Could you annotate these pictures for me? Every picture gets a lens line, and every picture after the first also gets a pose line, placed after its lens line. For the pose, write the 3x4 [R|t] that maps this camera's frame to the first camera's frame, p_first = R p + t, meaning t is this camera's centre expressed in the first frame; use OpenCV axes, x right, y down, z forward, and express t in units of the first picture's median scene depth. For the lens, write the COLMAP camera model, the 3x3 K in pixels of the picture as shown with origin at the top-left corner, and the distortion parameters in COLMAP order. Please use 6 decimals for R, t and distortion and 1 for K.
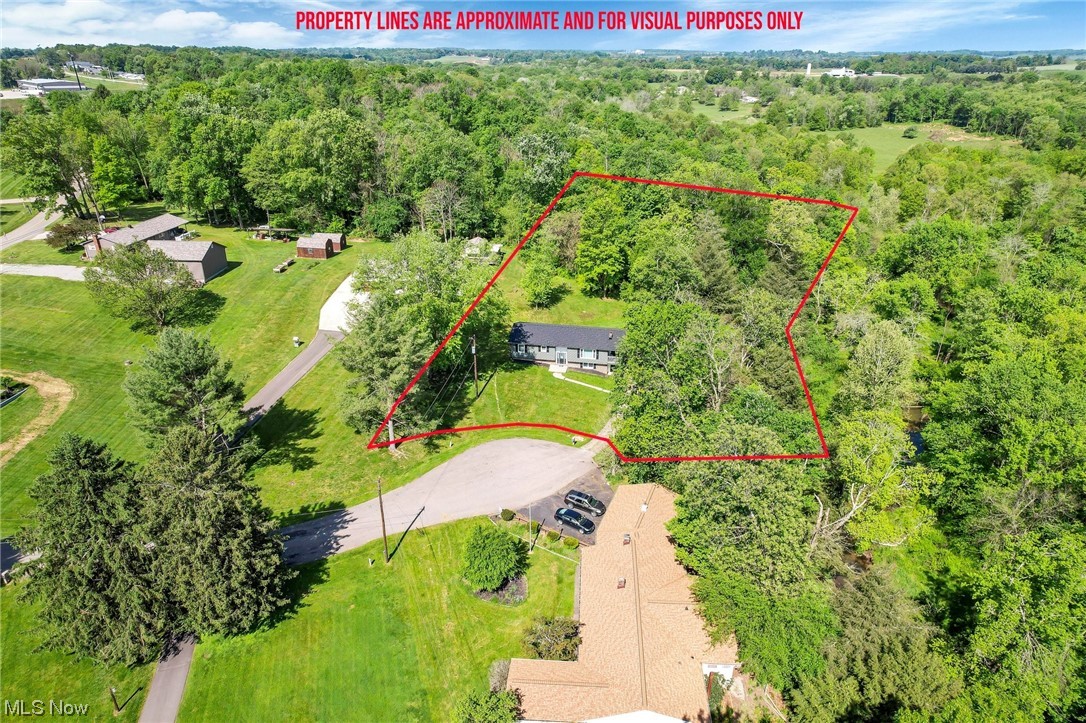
lens RADIAL K [[663.0, 0, 543.0], [0, 663.0, 361.5], [0, 0, 1]] dist [-0.086355, 0.057030]
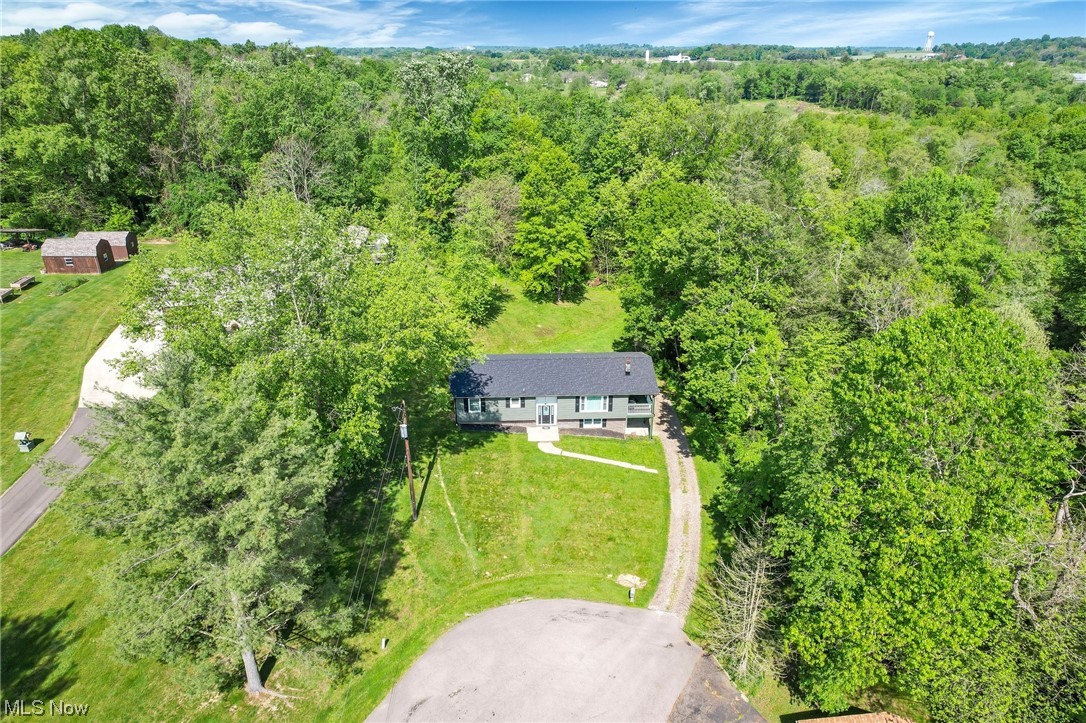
lens RADIAL K [[663.0, 0, 543.0], [0, 663.0, 361.5], [0, 0, 1]] dist [-0.086355, 0.057030]
pose [[0.972633, -0.096360, 0.211425, -0.072692], [0.095806, 0.995317, 0.012889, -0.046644], [-0.211676, 0.007719, 0.977309, 0.351664]]
